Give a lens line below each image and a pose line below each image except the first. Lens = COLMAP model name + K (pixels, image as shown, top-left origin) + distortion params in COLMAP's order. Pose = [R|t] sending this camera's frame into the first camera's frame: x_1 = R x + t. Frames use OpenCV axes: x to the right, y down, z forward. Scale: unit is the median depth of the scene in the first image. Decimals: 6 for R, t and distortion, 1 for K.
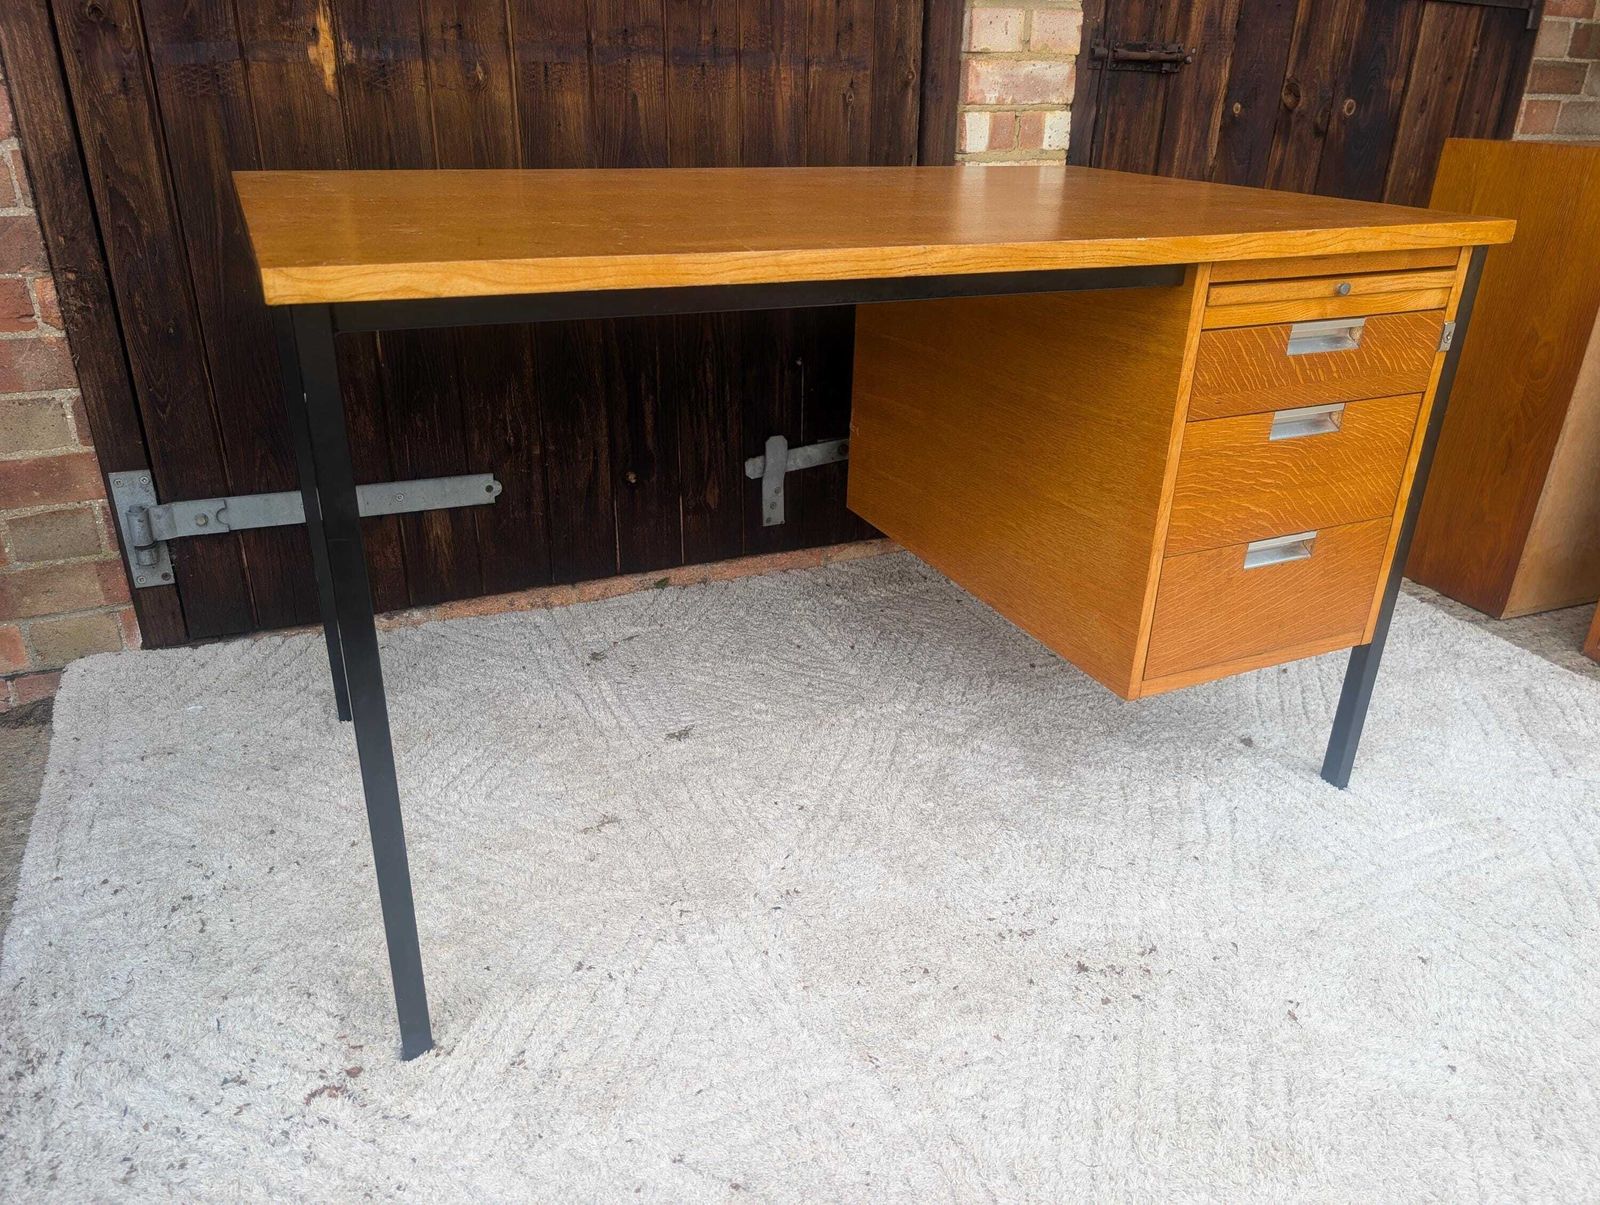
lens RADIAL K [[1165.3, 0, 798.1], [0, 1165.3, 605.9], [0, 0, 1]] dist [0.008822, -0.009818]
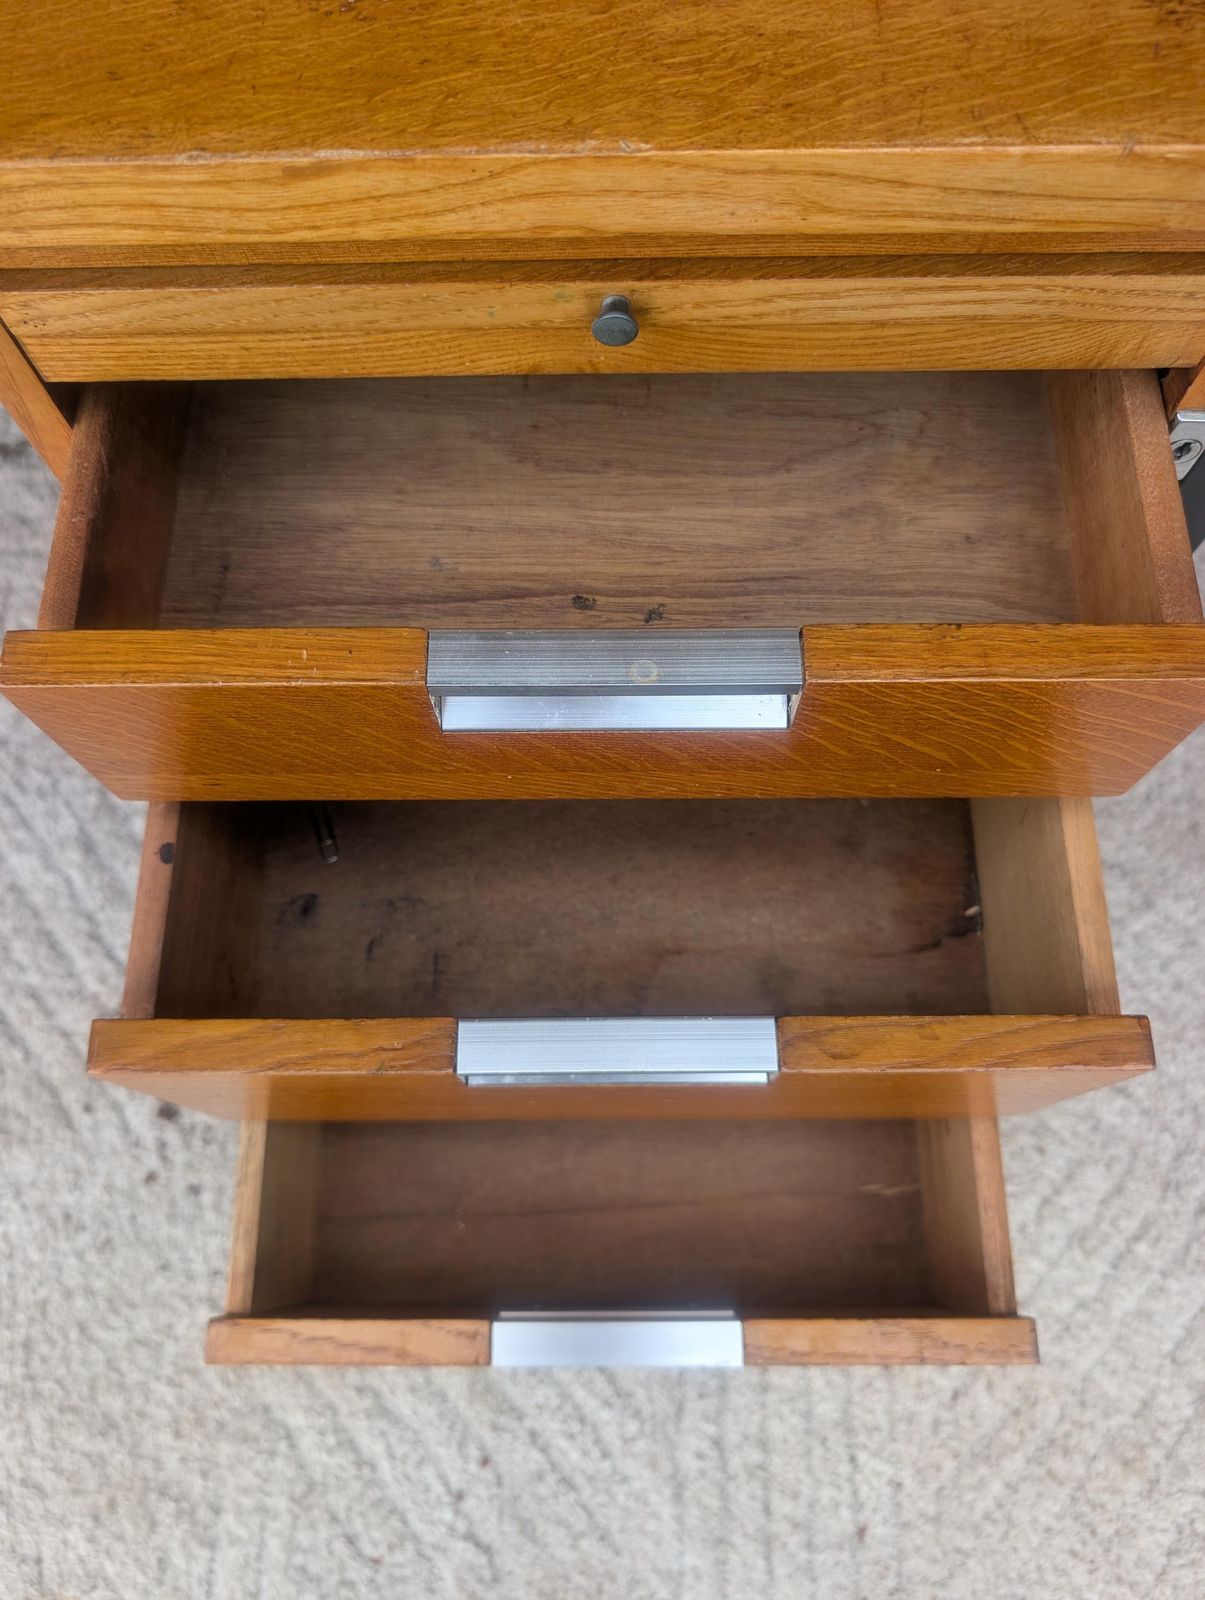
lens RADIAL K [[1175.2, 0, 598.5], [0, 1175.2, 796.5], [0, 0, 1]] dist [0.005666, -0.014719]
pose [[0.903931, 0.384185, -0.187912, 0.416522], [-0.144948, 0.688576, 0.710531, -0.291033], [0.402367, -0.615033, 0.678112, 0.558851]]
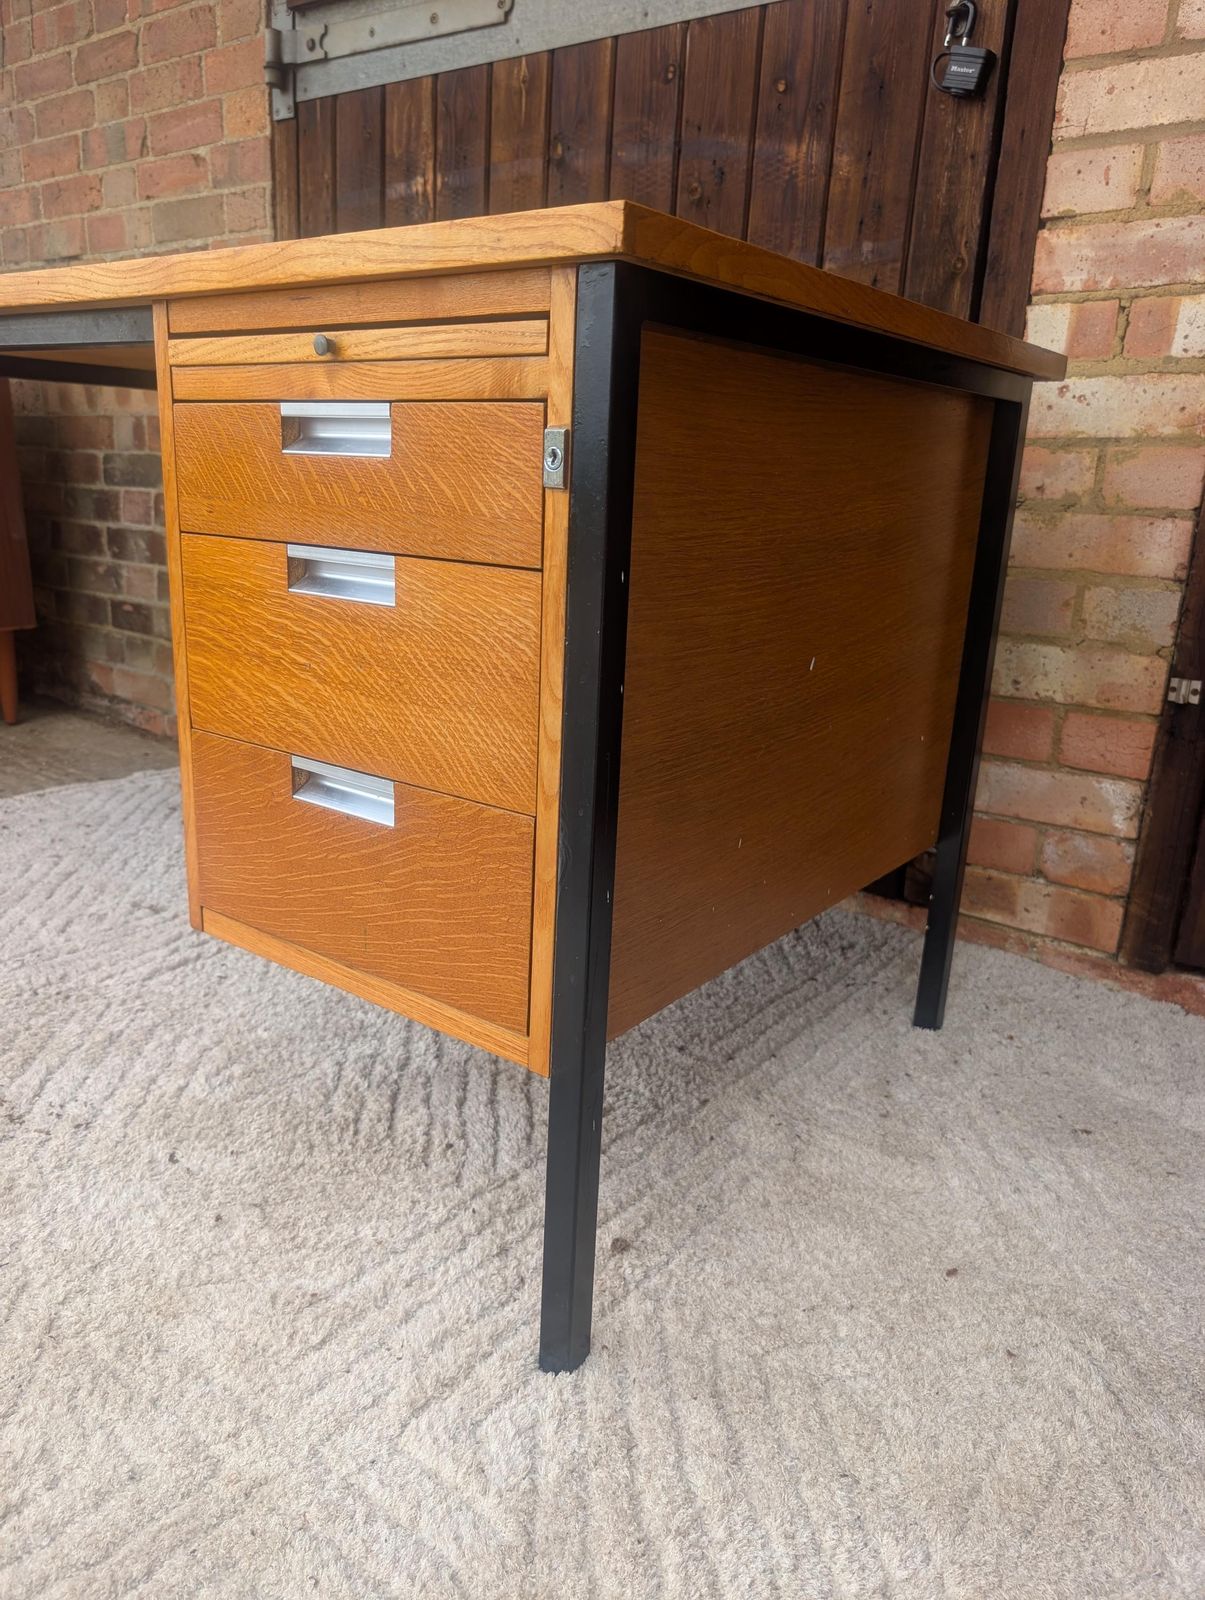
lens RADIAL K [[1165.3, 0, 590.5], [0, 1165.3, 805.6], [0, 0, 1]] dist [0.008822, -0.009818]
pose [[0.469203, 0.242566, -0.849124, 0.830132], [-0.396381, 0.917081, 0.042949, -0.098944], [0.789133, 0.316425, 0.526445, 0.647114]]
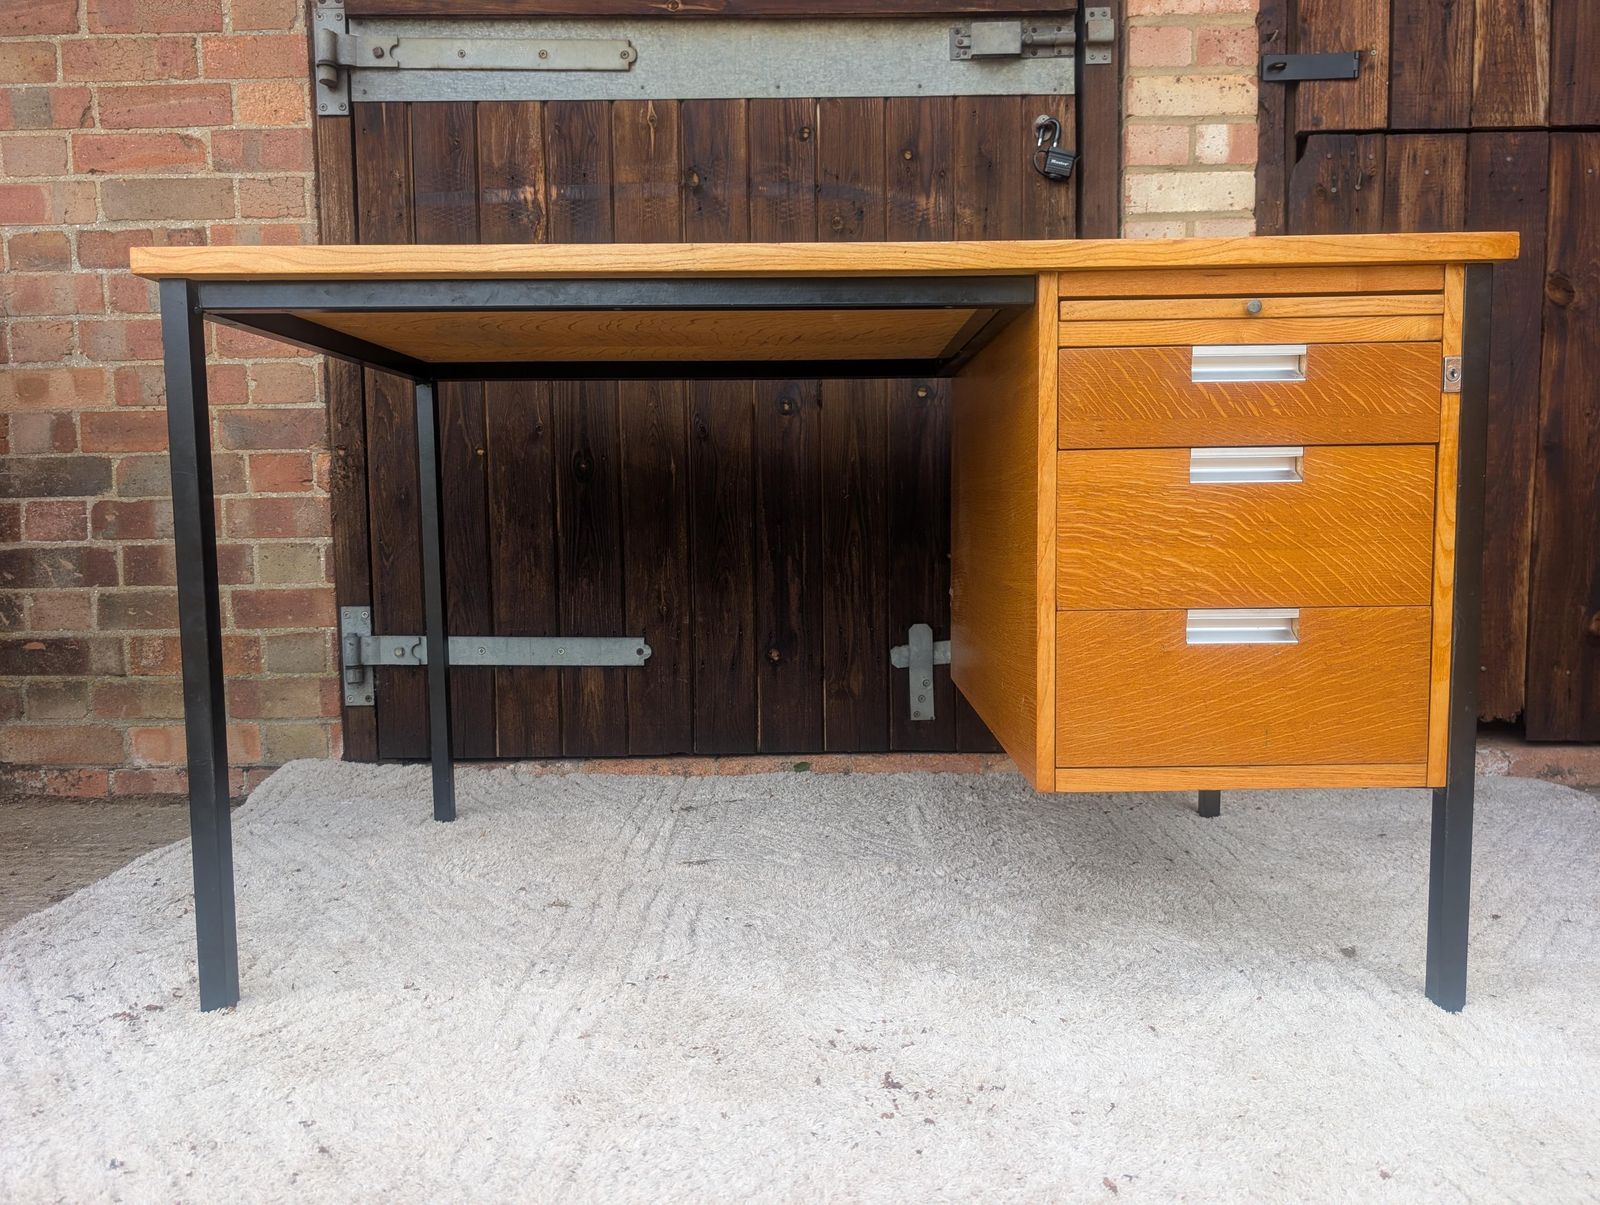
lens RADIAL K [[1165.3, 0, 810.9], [0, 1165.3, 599.0], [0, 0, 1]] dist [0.008822, -0.009818]
pose [[0.903046, 0.002219, -0.429537, 0.407201], [-0.148605, 0.939851, -0.307567, 0.192009], [0.403018, 0.341579, 0.849059, 0.143767]]
